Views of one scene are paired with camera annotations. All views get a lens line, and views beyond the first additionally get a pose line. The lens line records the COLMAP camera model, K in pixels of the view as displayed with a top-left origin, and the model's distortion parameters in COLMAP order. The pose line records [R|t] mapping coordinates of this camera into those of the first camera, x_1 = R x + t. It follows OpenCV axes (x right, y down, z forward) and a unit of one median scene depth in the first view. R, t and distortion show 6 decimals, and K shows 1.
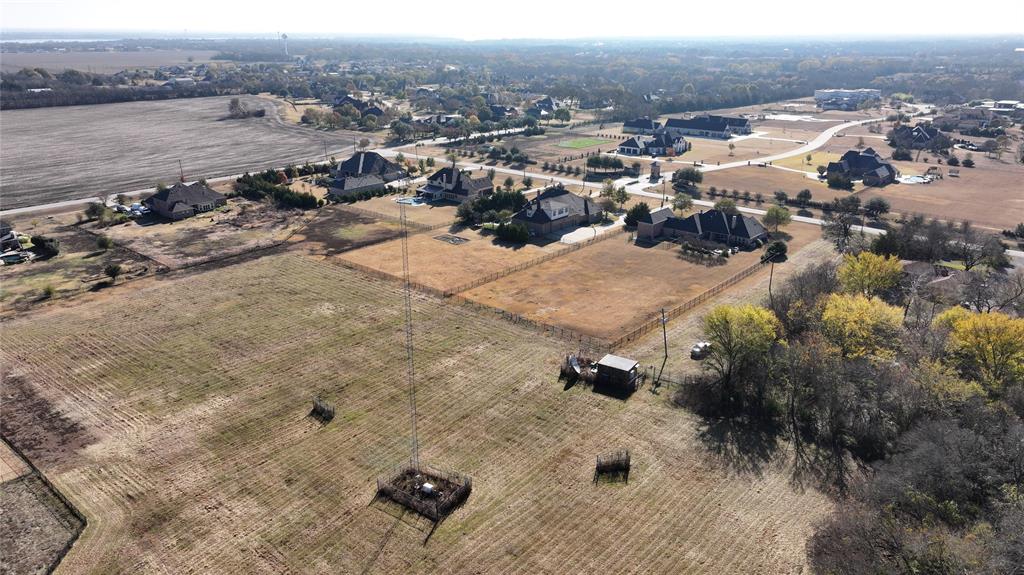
lens RADIAL K [[717.3, 0, 516.2], [0, 717.3, 289.3], [0, 0, 1]] dist [0.005249, 0.008250]
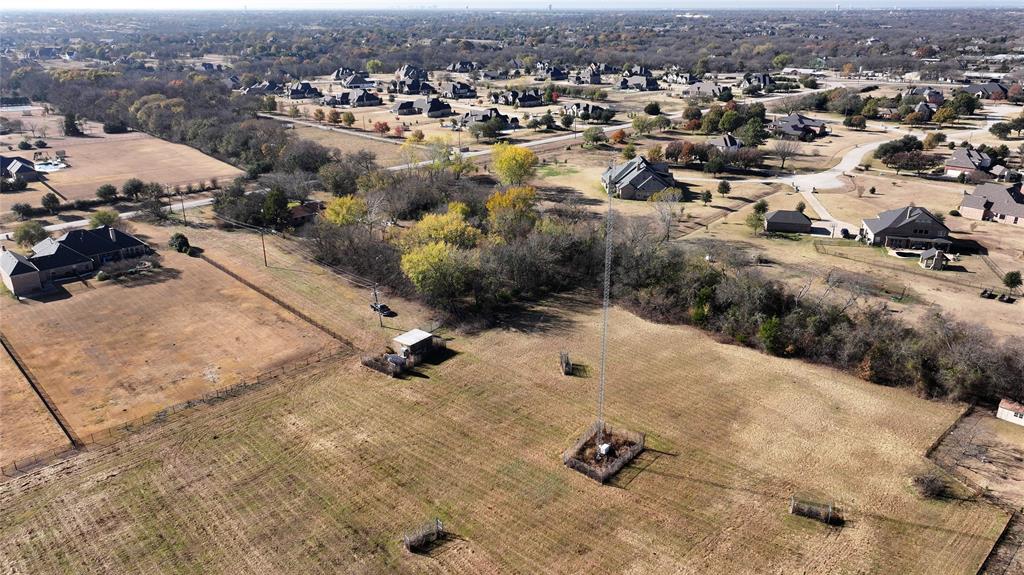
lens RADIAL K [[717.3, 0, 516.5], [0, 717.3, 289.6], [0, 0, 1]] dist [0.005249, 0.008250]
pose [[0.087119, -0.365158, 0.926860, -0.502285], [0.339200, 0.885677, 0.317050, -0.151714], [-0.936672, 0.286770, 0.201021, 0.412115]]
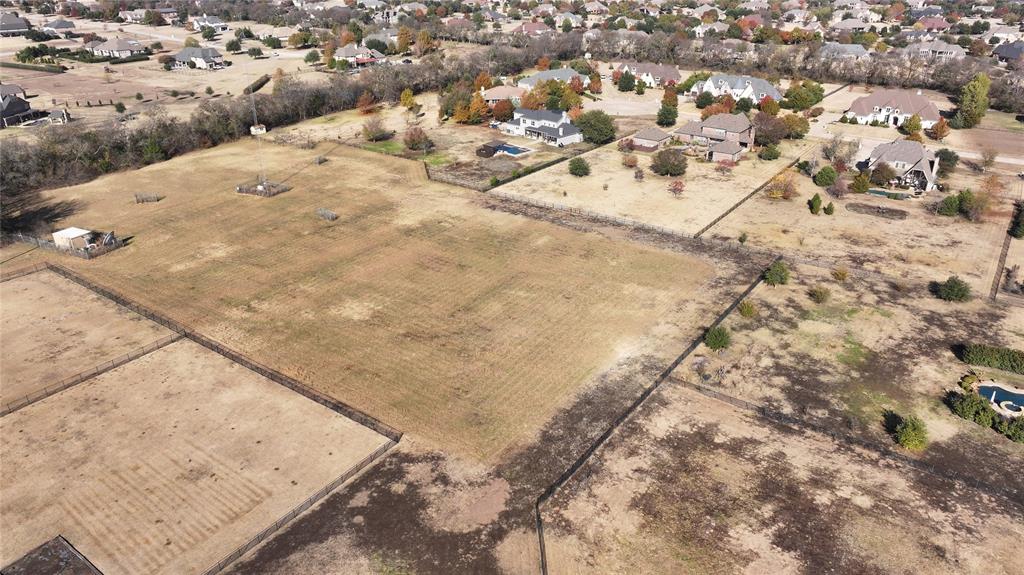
lens RADIAL K [[717.3, 0, 517.4], [0, 717.3, 288.9], [0, 0, 1]] dist [0.005249, 0.008250]
pose [[-0.995629, 0.038354, -0.085161, -0.305651], [-0.033997, 0.700420, 0.712921, -0.444877], [0.086992, 0.712700, -0.696054, 1.255551]]
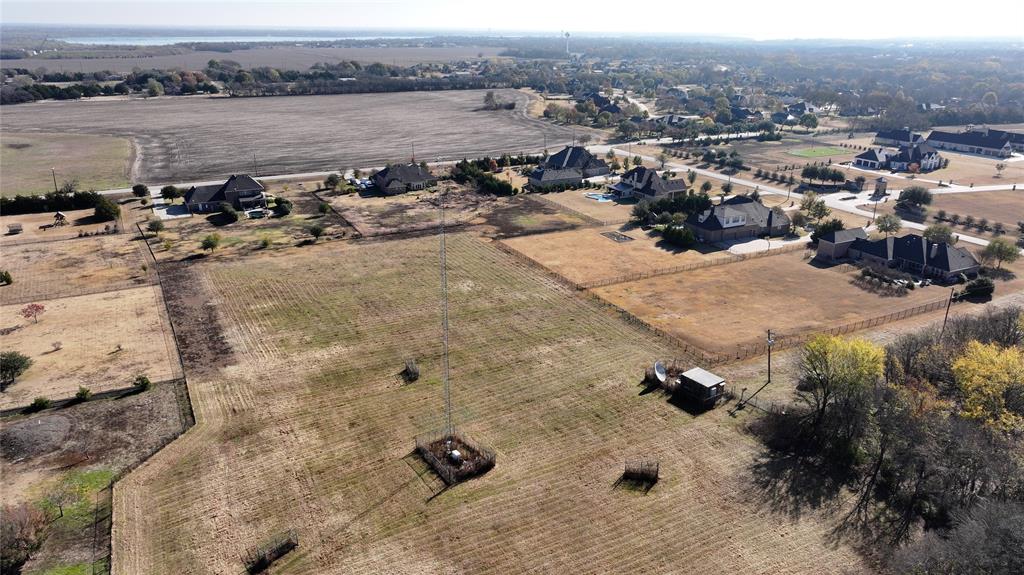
lens RADIAL K [[717.3, 0, 517.1], [0, 717.3, 287.7], [0, 0, 1]] dist [0.005249, 0.008250]
pose [[0.930048, 0.129631, -0.343812, 0.145994], [-0.129883, 0.991276, 0.022404, -0.003366], [0.343717, 0.023818, 0.938771, 0.009392]]
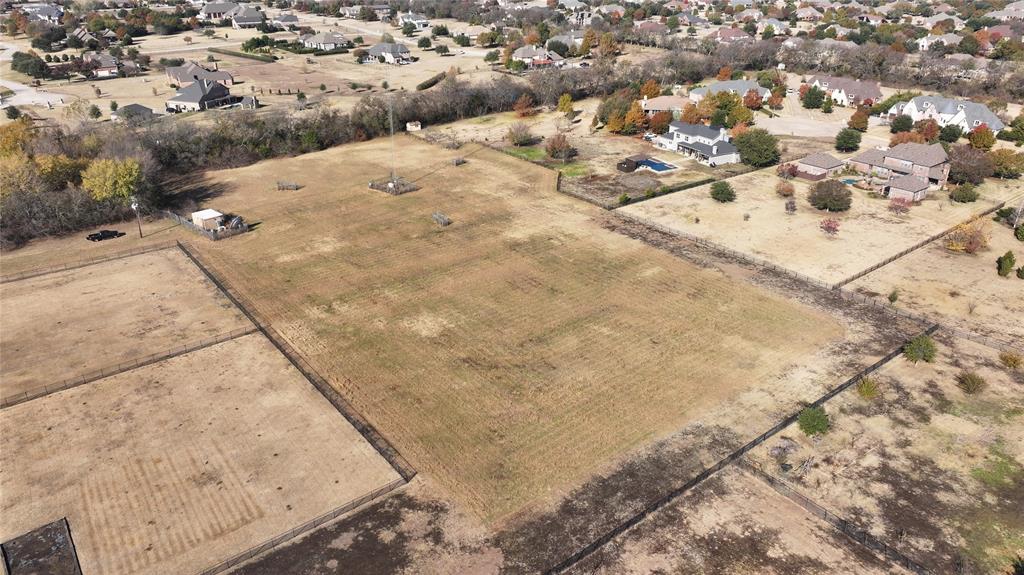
lens RADIAL K [[717.3, 0, 518.3], [0, 717.3, 289.3], [0, 0, 1]] dist [0.005249, 0.008250]
pose [[-0.982371, -0.084552, 0.166729, -0.391096], [0.059893, 0.702509, 0.709150, -0.423872], [-0.177089, 0.706634, -0.685060, 1.197770]]
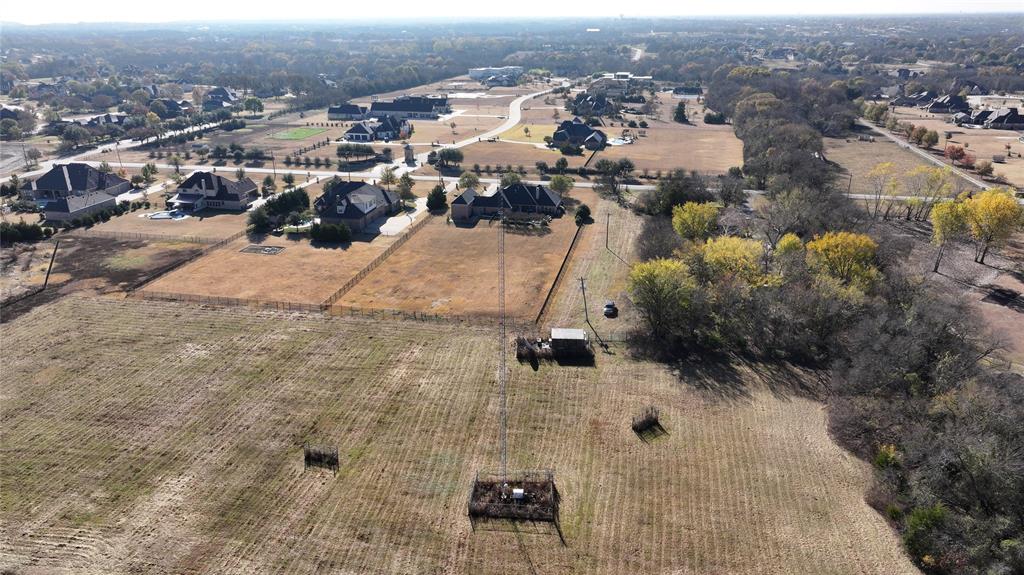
lens RADIAL K [[717.3, 0, 516.2], [0, 717.3, 291.0], [0, 0, 1]] dist [0.005249, 0.008250]
pose [[0.871677, -0.179634, 0.455973, -0.251316], [0.169027, 0.983509, 0.064336, -0.025197], [-0.460010, 0.020991, 0.887665, 0.070439]]
